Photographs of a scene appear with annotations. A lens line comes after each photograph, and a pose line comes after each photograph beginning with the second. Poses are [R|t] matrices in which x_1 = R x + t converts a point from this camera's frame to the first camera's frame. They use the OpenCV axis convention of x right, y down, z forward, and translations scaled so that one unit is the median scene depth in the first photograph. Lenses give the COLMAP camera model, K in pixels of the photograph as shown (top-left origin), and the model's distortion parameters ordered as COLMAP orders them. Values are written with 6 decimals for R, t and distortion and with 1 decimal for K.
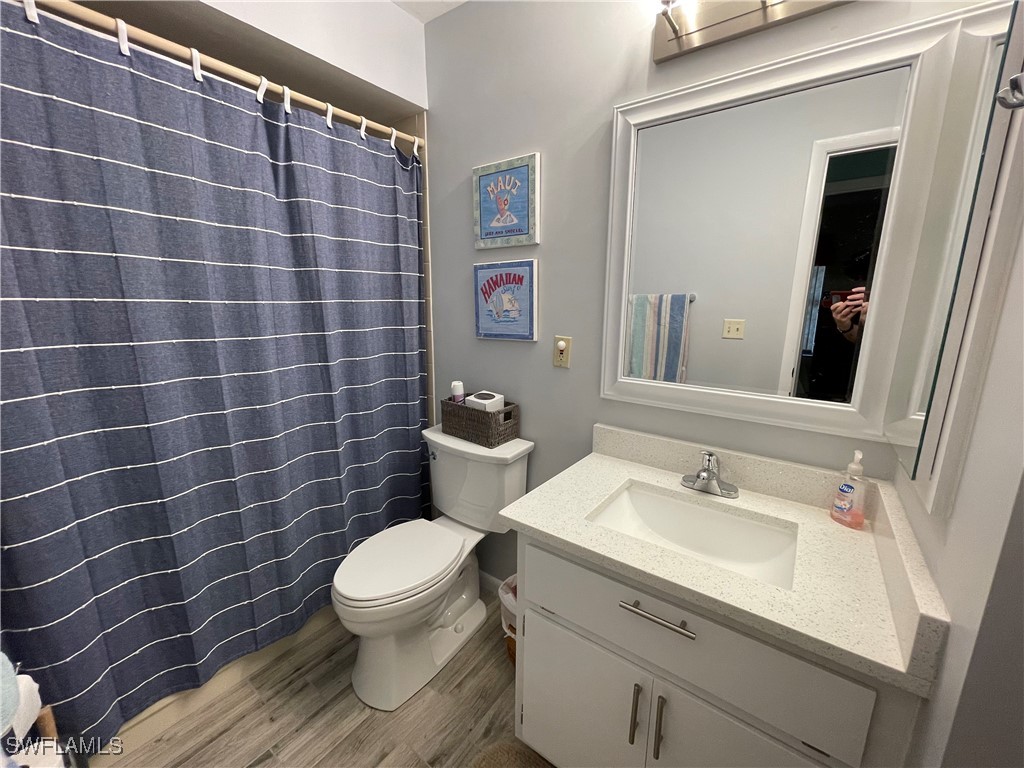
lens RADIAL K [[411.0, 0, 518.0], [0, 411.0, 380.0], [0, 0, 1]] dist [0.003125, -0.001901]
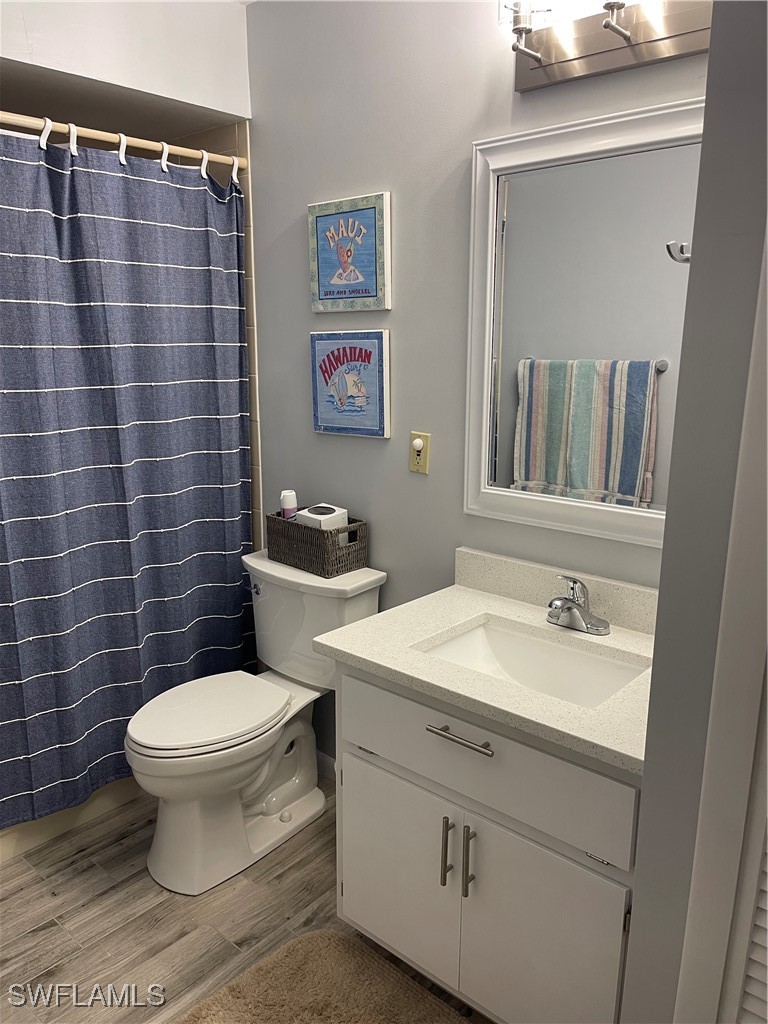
lens RADIAL K [[772.5, 0, 384.5], [0, 772.5, 510.6], [0, 0, 1]] dist [0.054606, -0.052801]
pose [[0.995734, 0.013615, -0.091264, 0.182026], [-0.011563, 0.999669, 0.022973, 0.006966], [0.091547, -0.021820, 0.995562, -0.449425]]
